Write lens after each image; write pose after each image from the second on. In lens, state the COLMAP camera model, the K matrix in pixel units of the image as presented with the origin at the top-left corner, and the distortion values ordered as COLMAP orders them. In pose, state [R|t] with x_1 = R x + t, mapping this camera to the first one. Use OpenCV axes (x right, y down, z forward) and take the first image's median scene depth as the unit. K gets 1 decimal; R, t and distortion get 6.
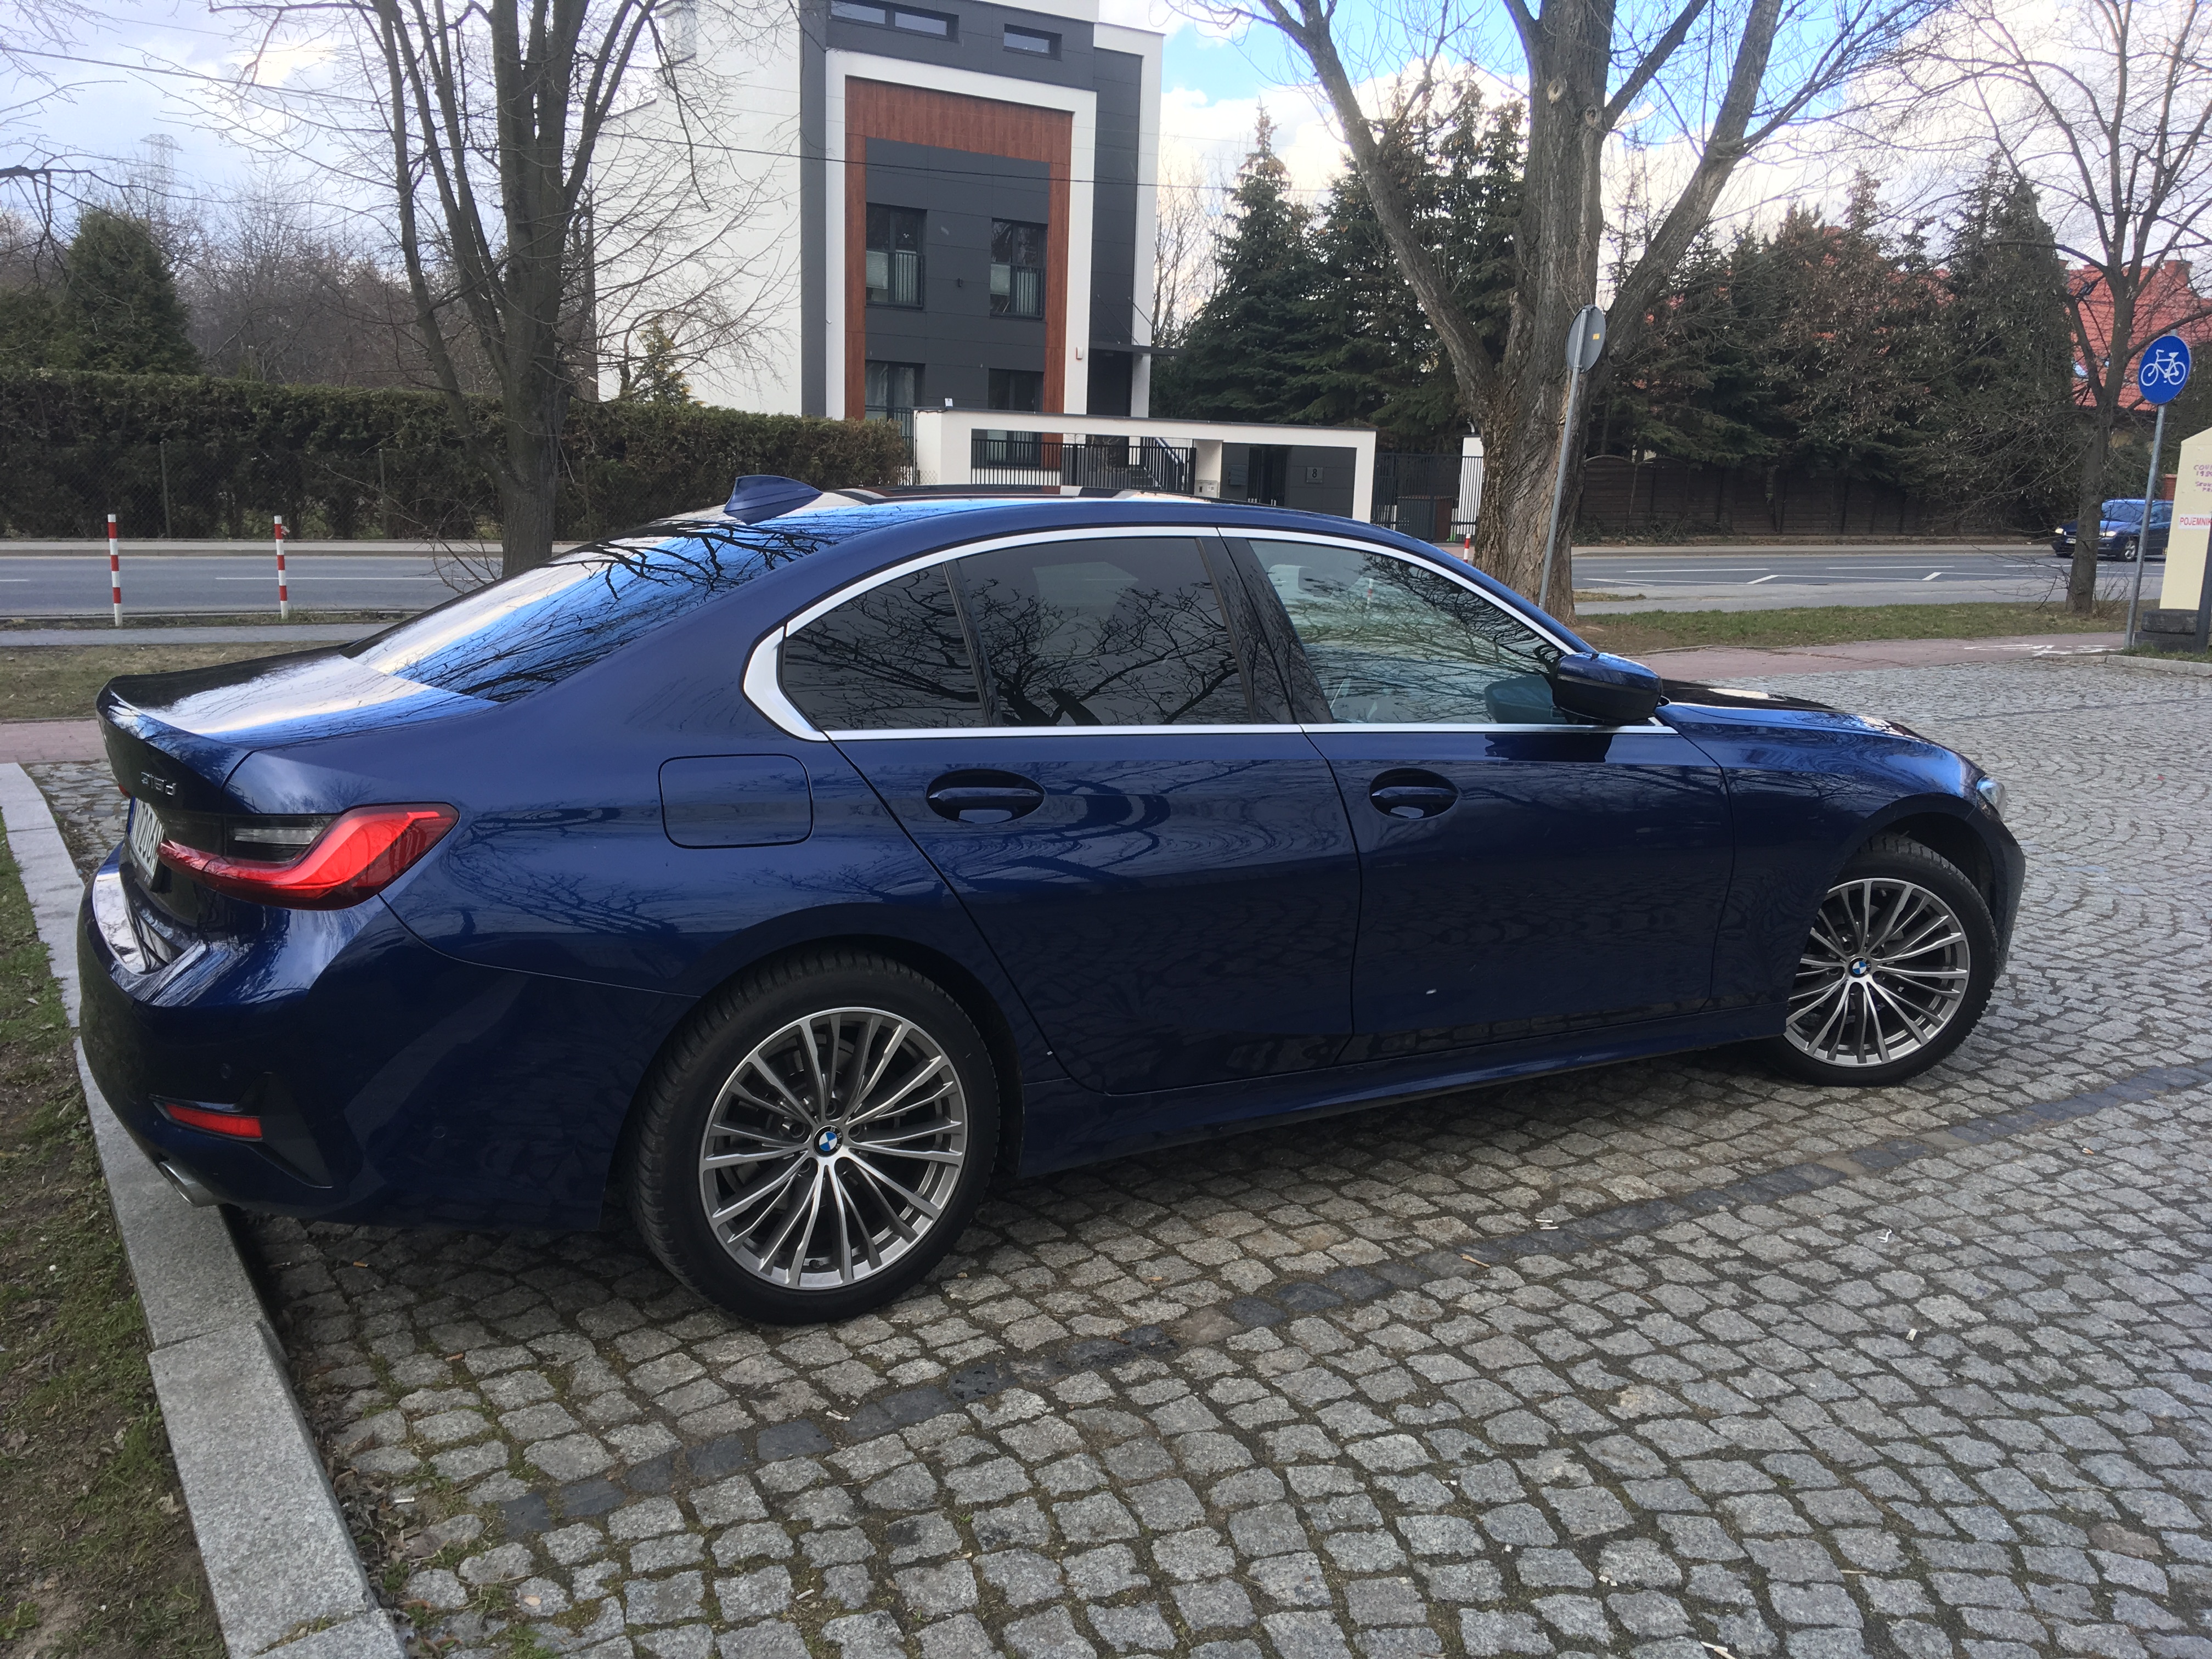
lens RADIAL K [[1856.0, 0, 1105.1], [0, 1856.0, 840.1], [0, 0, 1]] dist [0.120874, -0.188103]
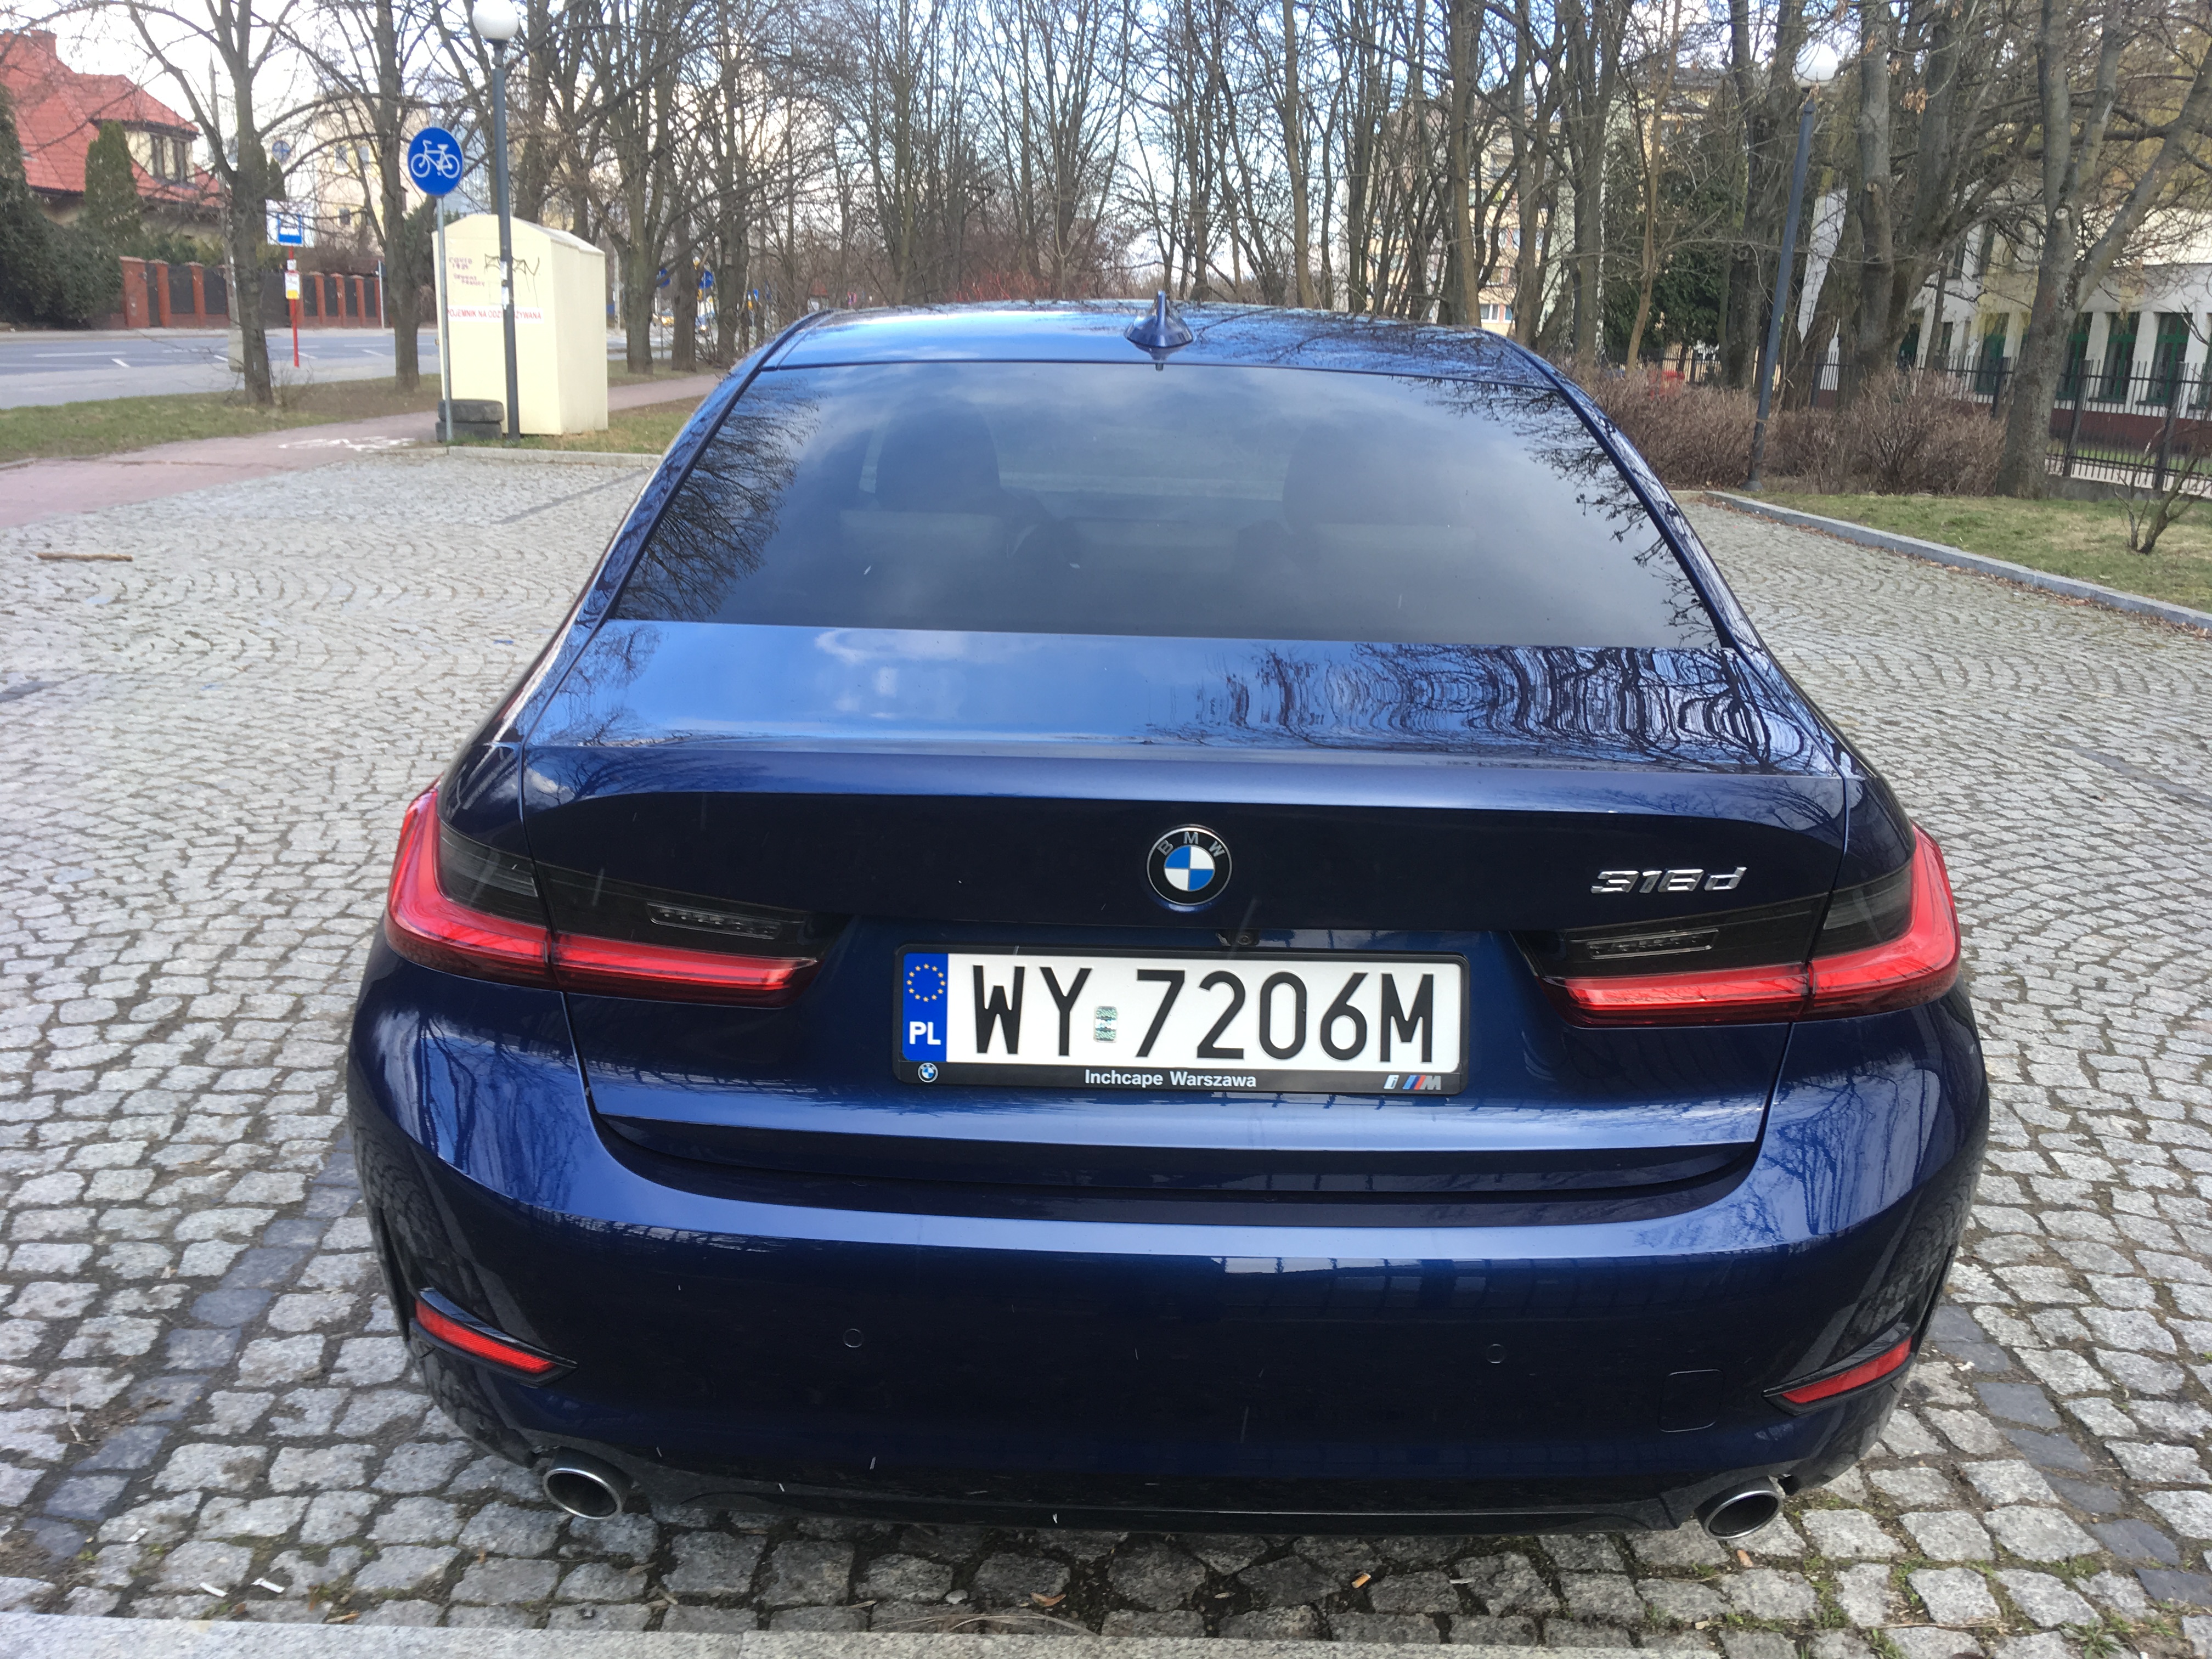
lens RADIAL K [[1856.0, 0, 1105.1], [0, 1856.0, 840.1], [0, 0, 1]] dist [0.120874, -0.188103]
pose [[0.519401, -0.232462, 0.822304, -0.815279], [0.141245, 0.972406, 0.185679, -0.131754], [-0.842776, 0.019704, 0.537903, 0.660161]]
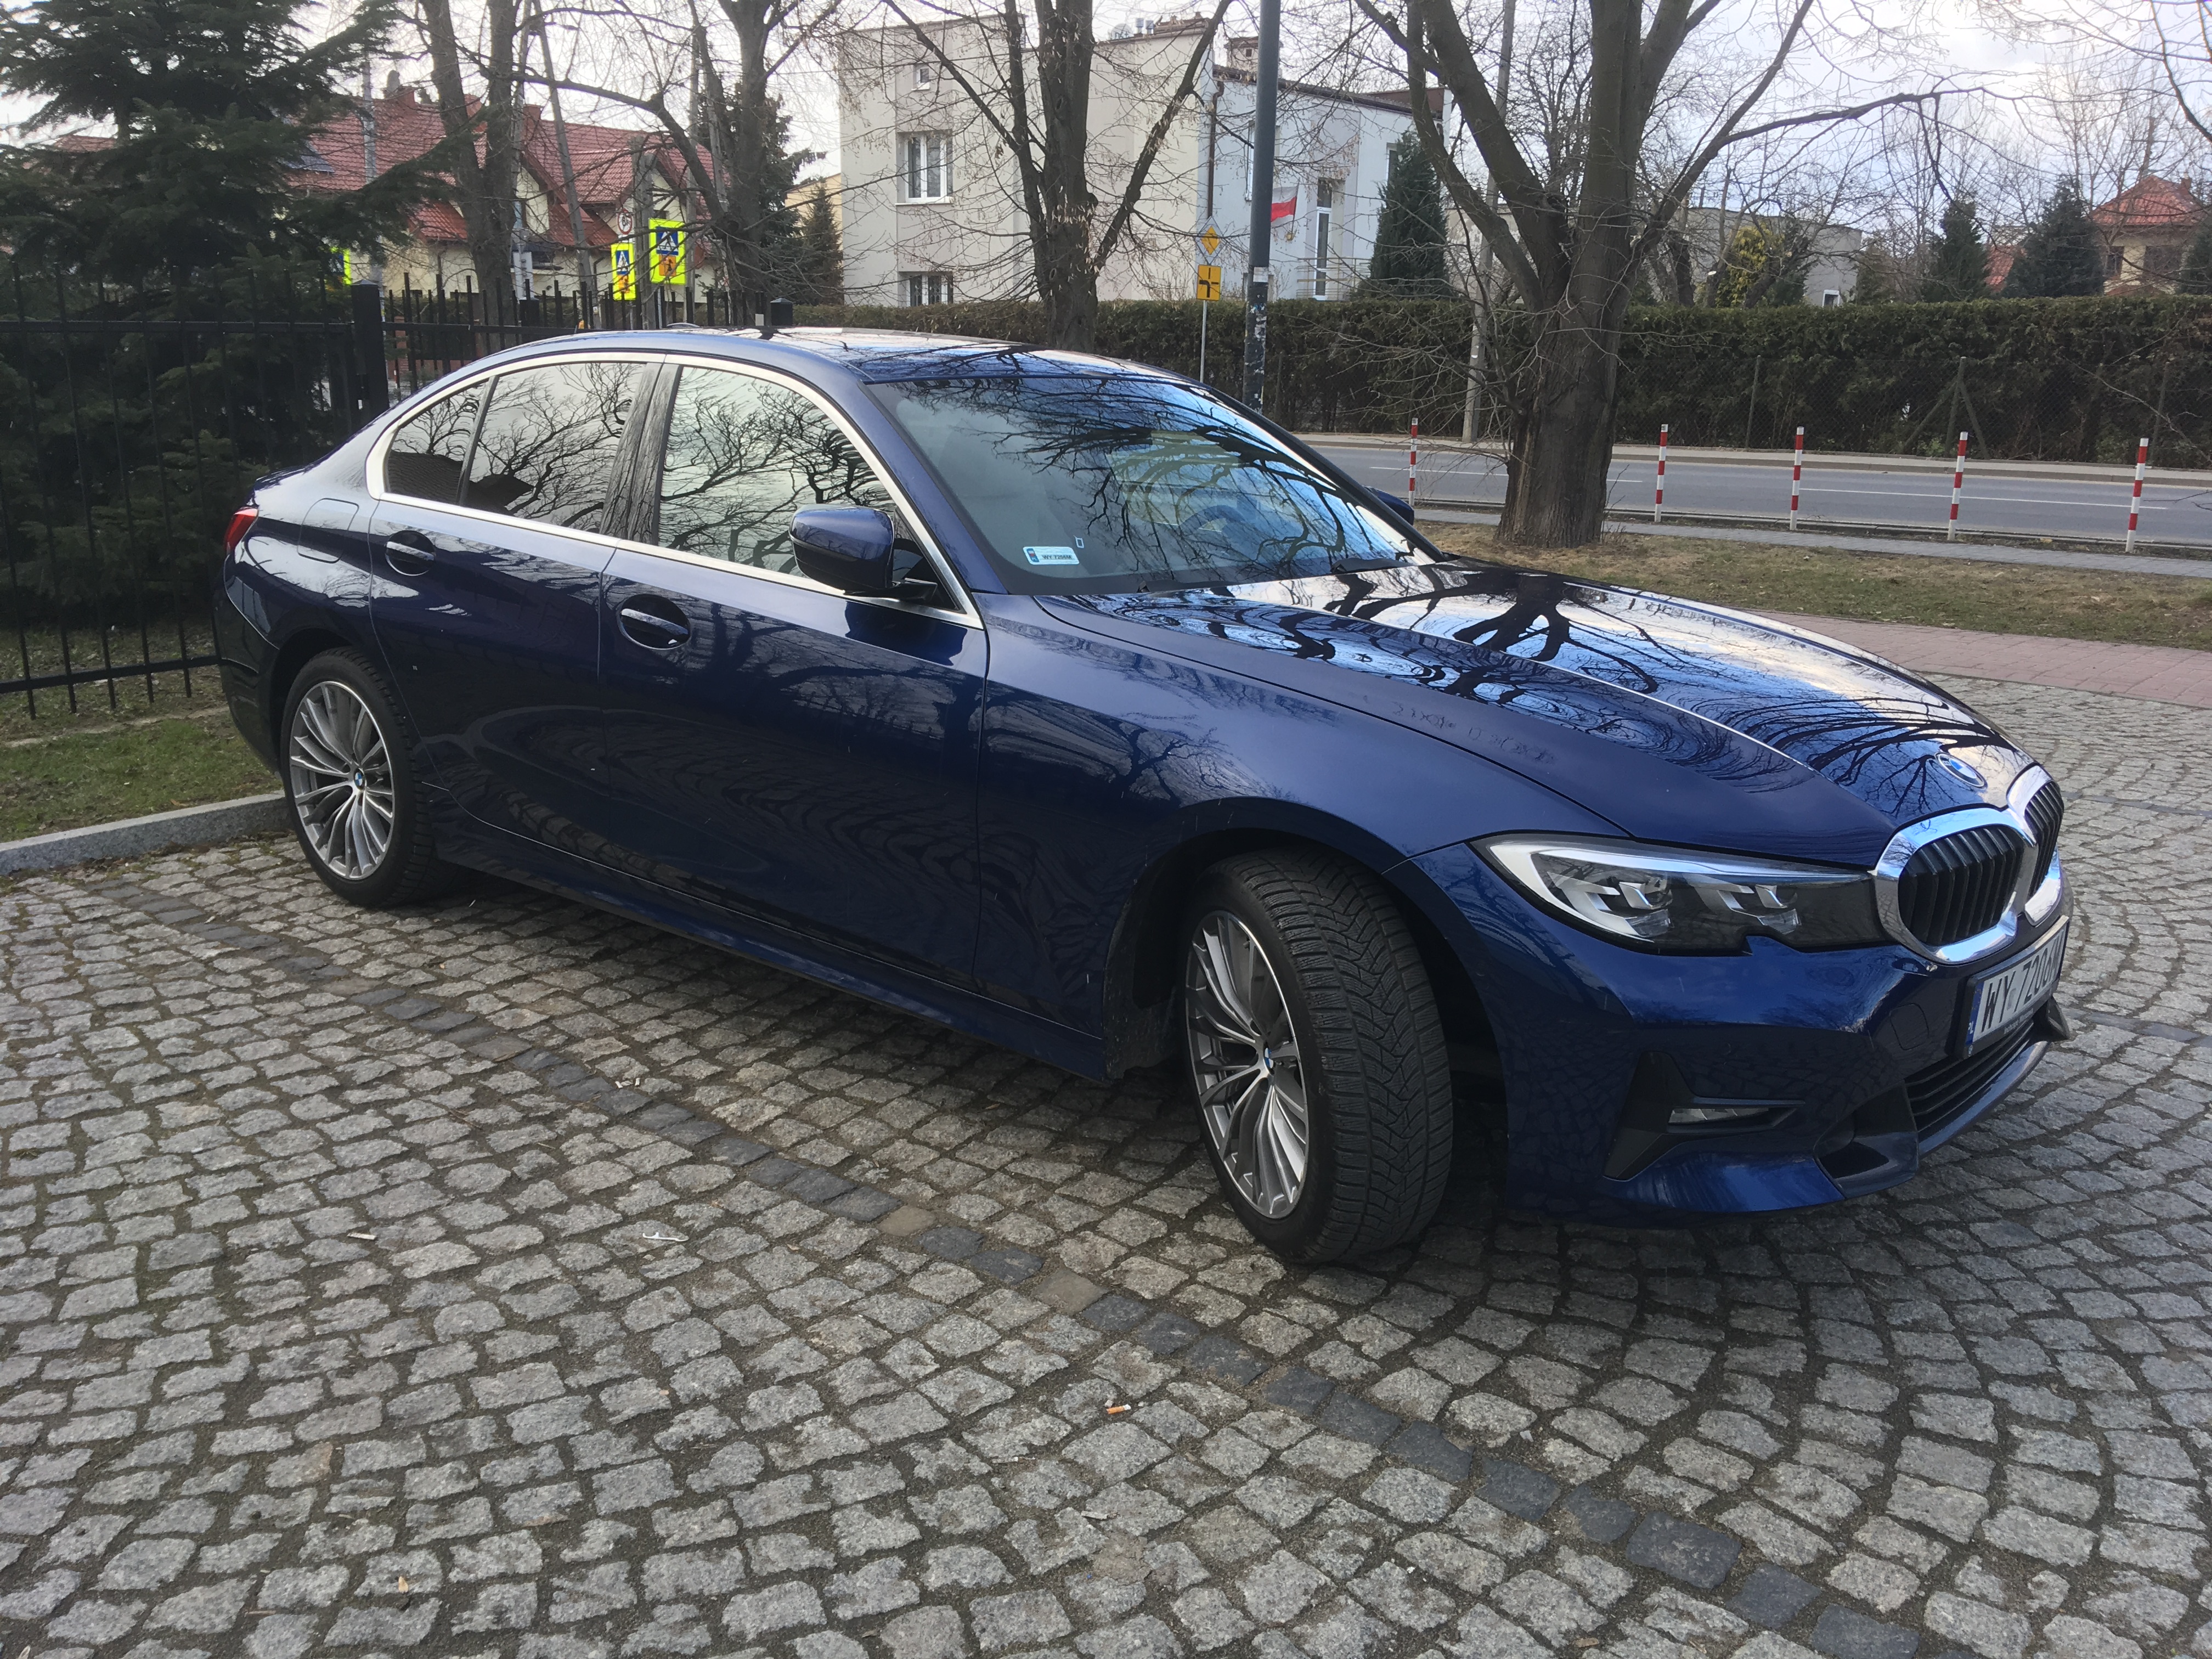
lens RADIAL K [[1856.0, 0, 1105.1], [0, 1856.0, 840.1], [0, 0, 1]] dist [0.120874, -0.188103]
pose [[0.313474, 0.216612, -0.924561, 1.178890], [-0.194607, 0.967625, 0.160720, -0.118545], [0.929442, 0.129545, 0.345479, 0.883180]]
